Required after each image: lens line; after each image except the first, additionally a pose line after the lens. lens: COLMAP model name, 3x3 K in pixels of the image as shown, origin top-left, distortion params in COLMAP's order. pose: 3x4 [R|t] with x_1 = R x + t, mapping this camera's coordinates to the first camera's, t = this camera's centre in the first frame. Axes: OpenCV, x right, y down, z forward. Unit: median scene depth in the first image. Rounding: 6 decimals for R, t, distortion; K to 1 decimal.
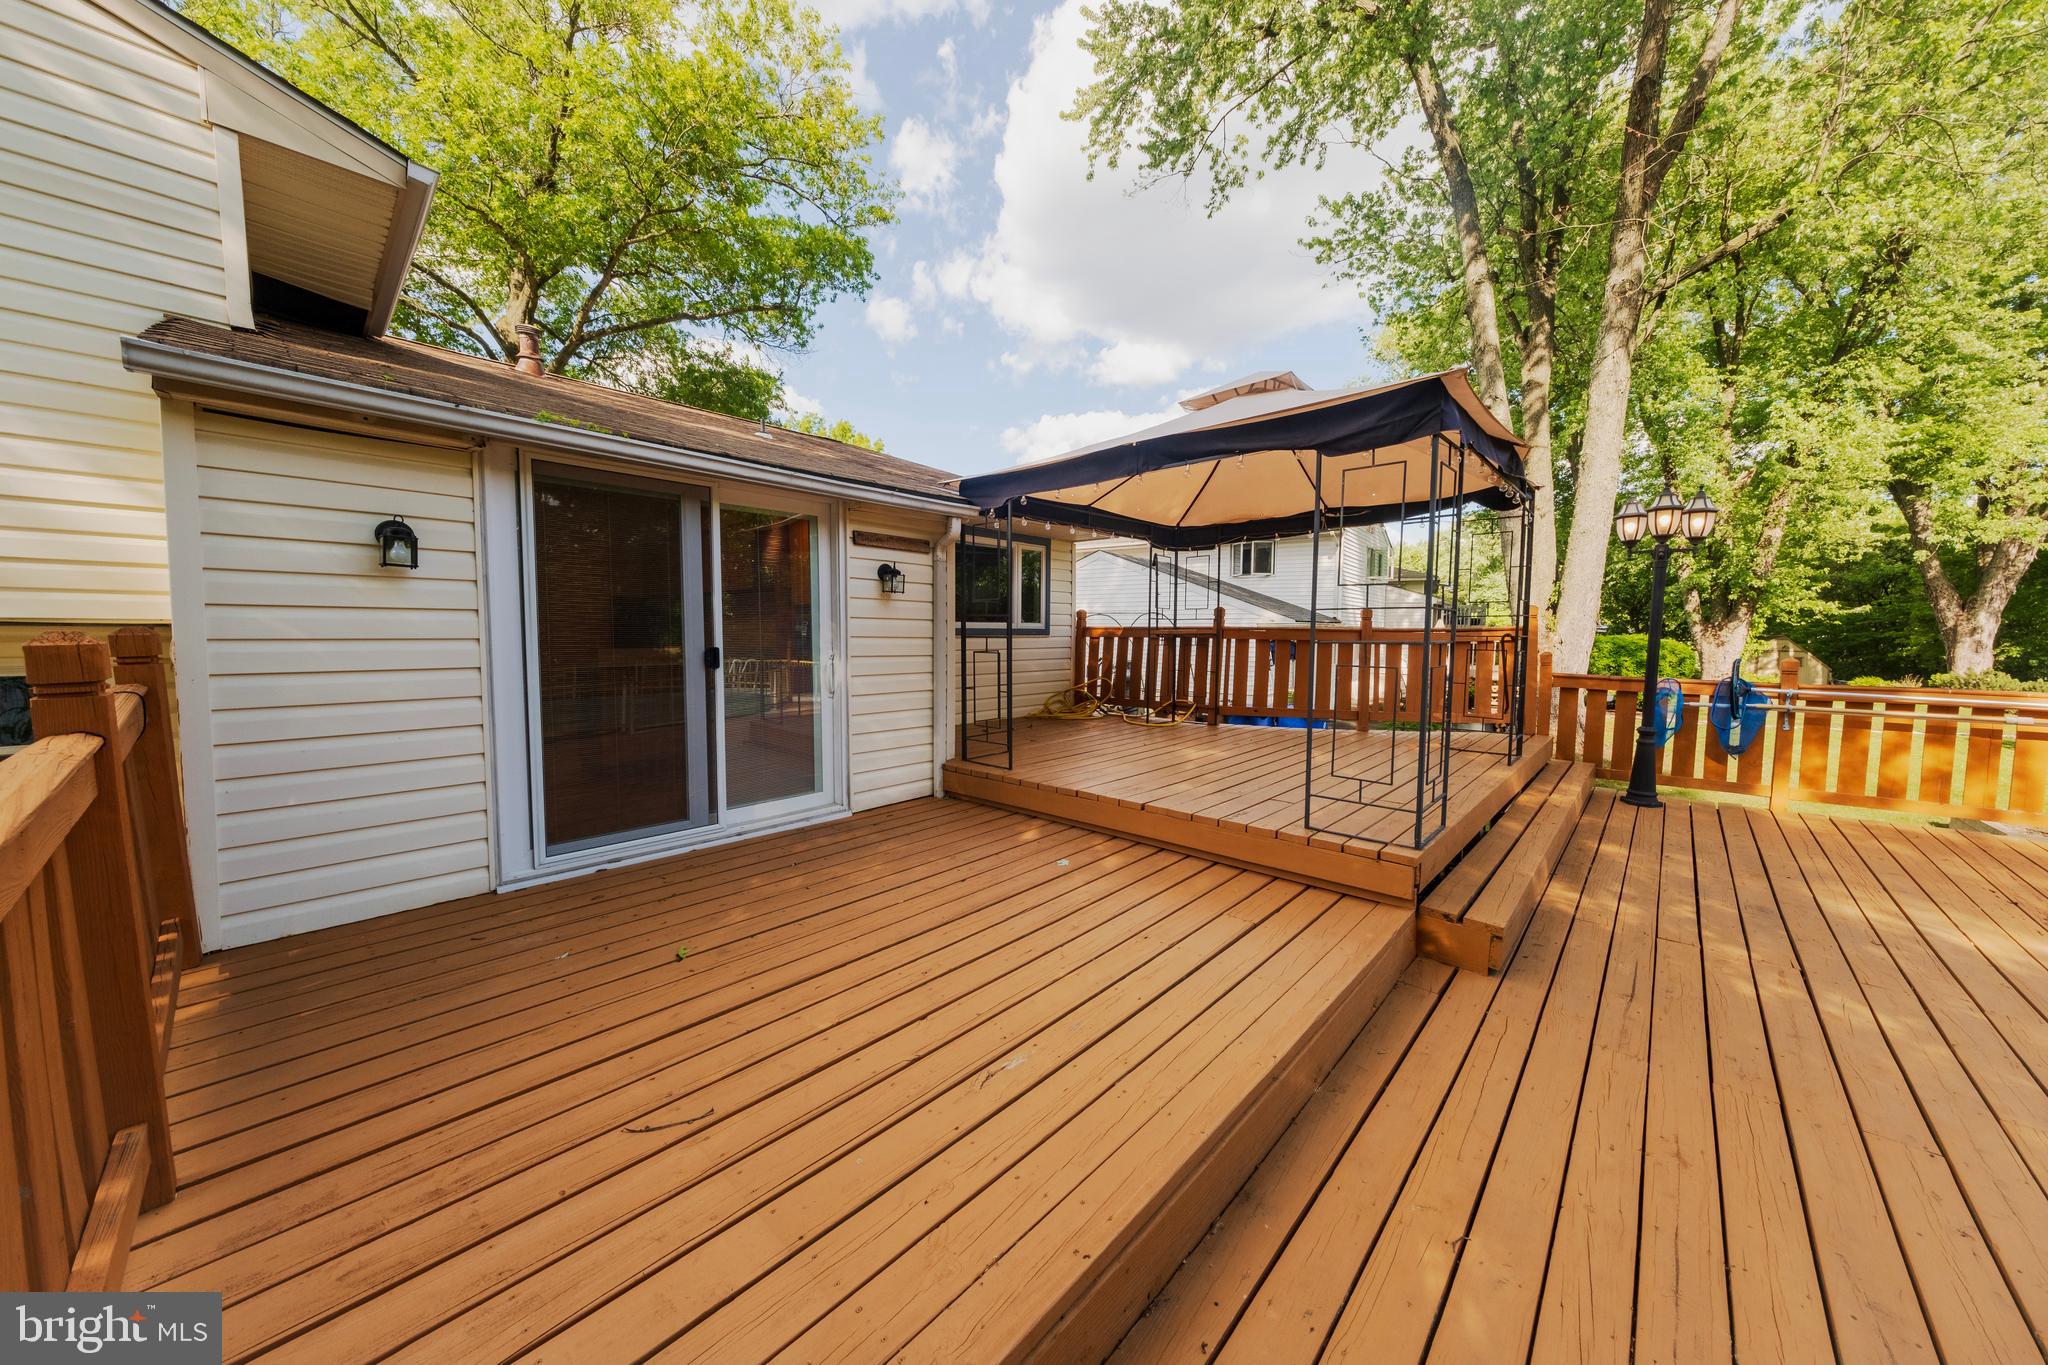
lens RADIAL K [[693.5, 0, 1024.5], [0, 693.5, 675.3], [0, 0, 1]] dist [0.019908, 0.000070]
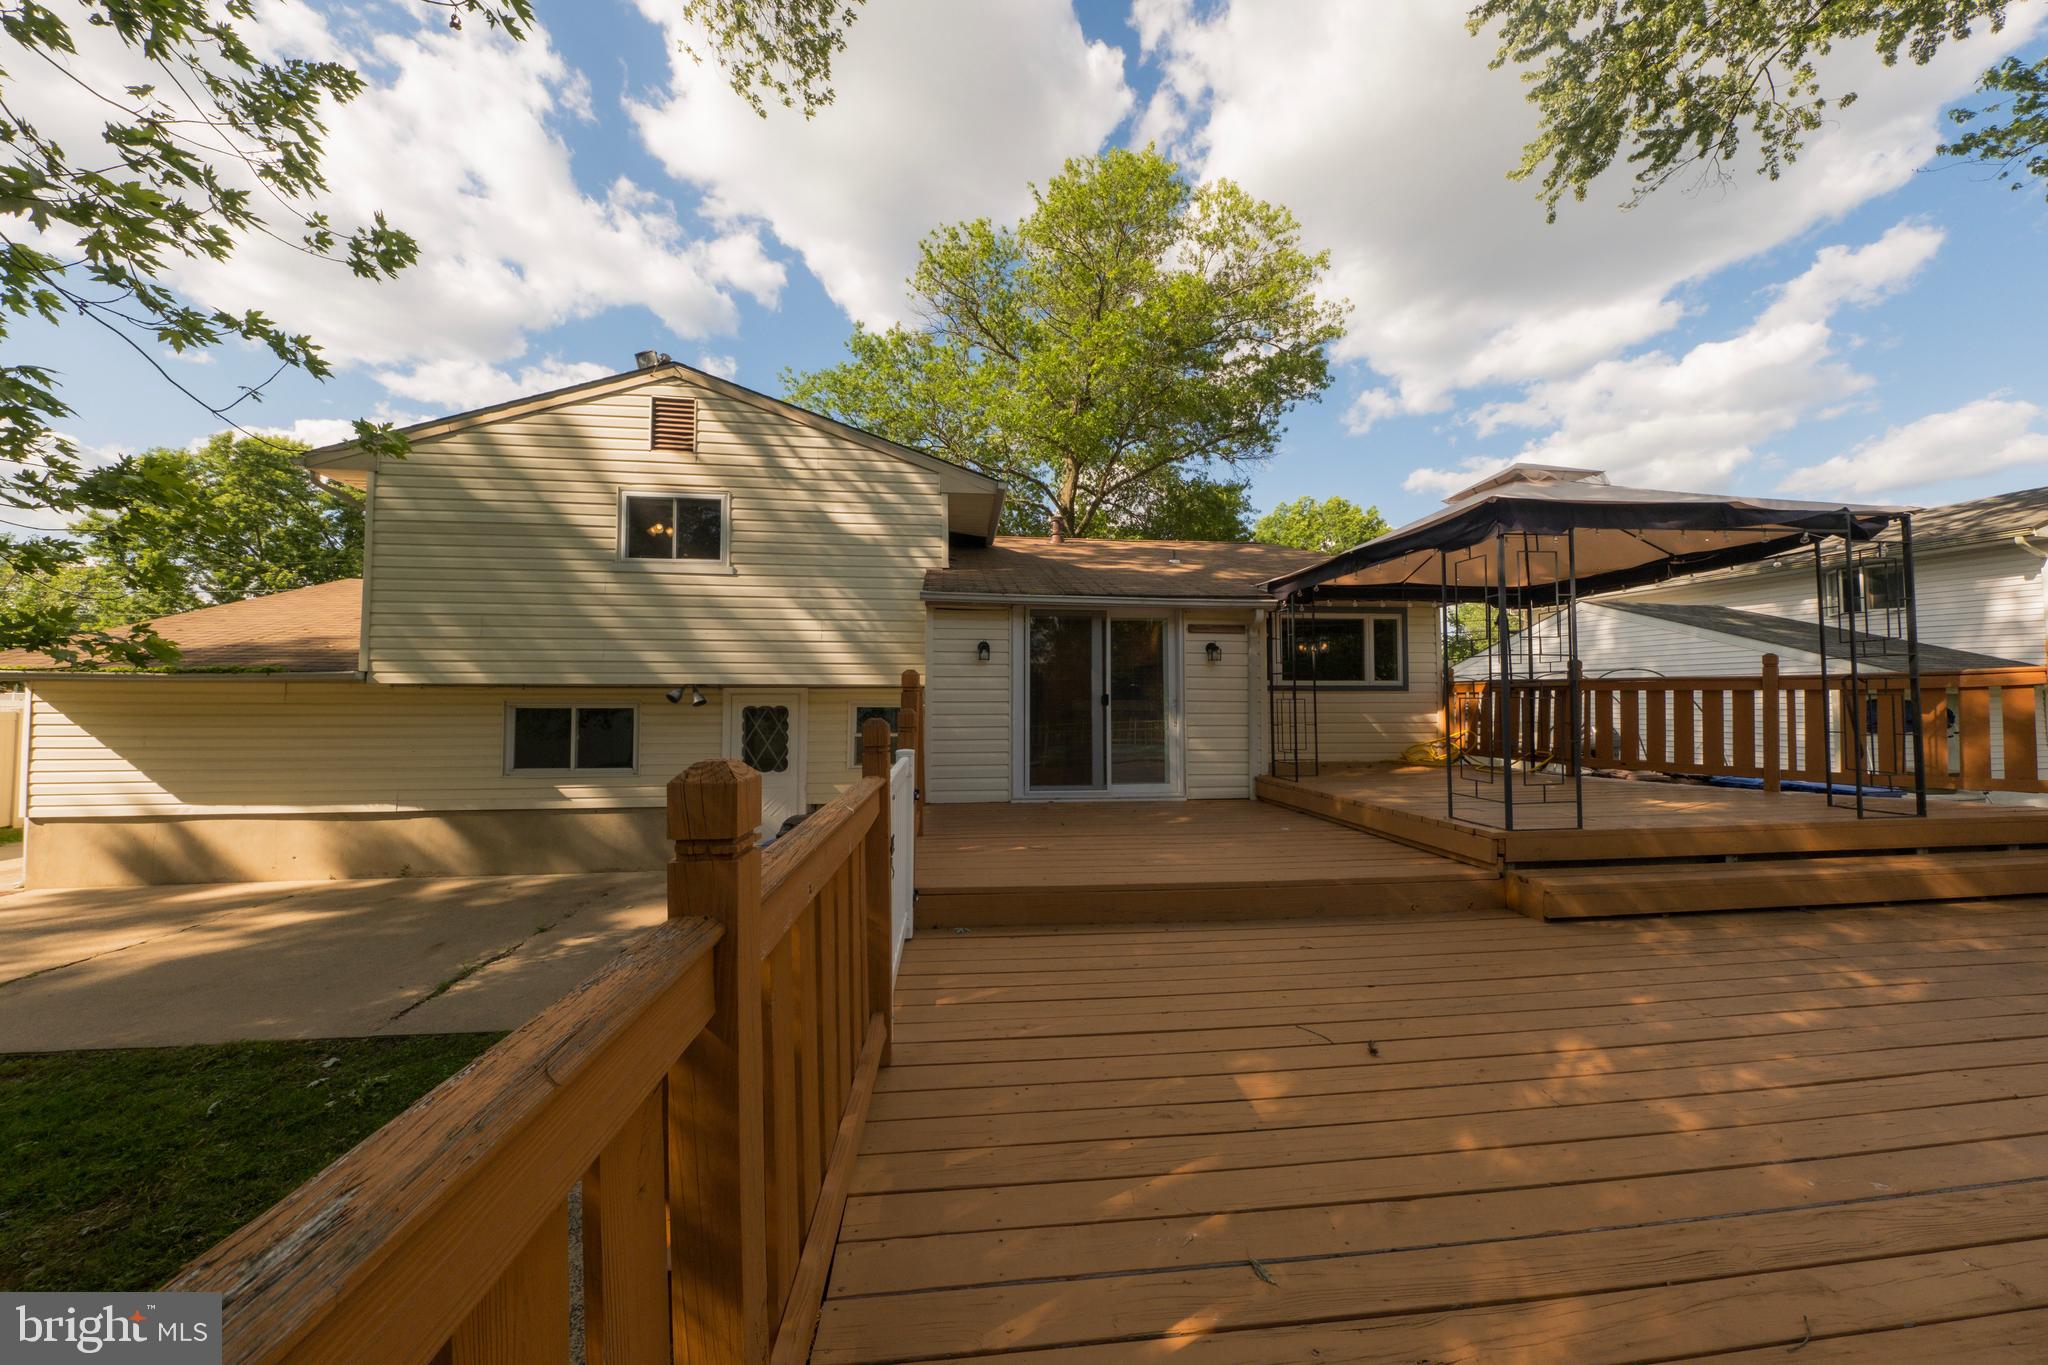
lens RADIAL K [[715.3, 0, 1025.4], [0, 715.3, 674.3], [0, 0, 1]] dist [0.001190, 0.000034]
pose [[0.762497, -0.036985, -0.645934, 0.344622], [-0.033719, 0.994736, -0.096760, 0.054743], [0.646112, 0.095560, 0.757237, -0.328109]]
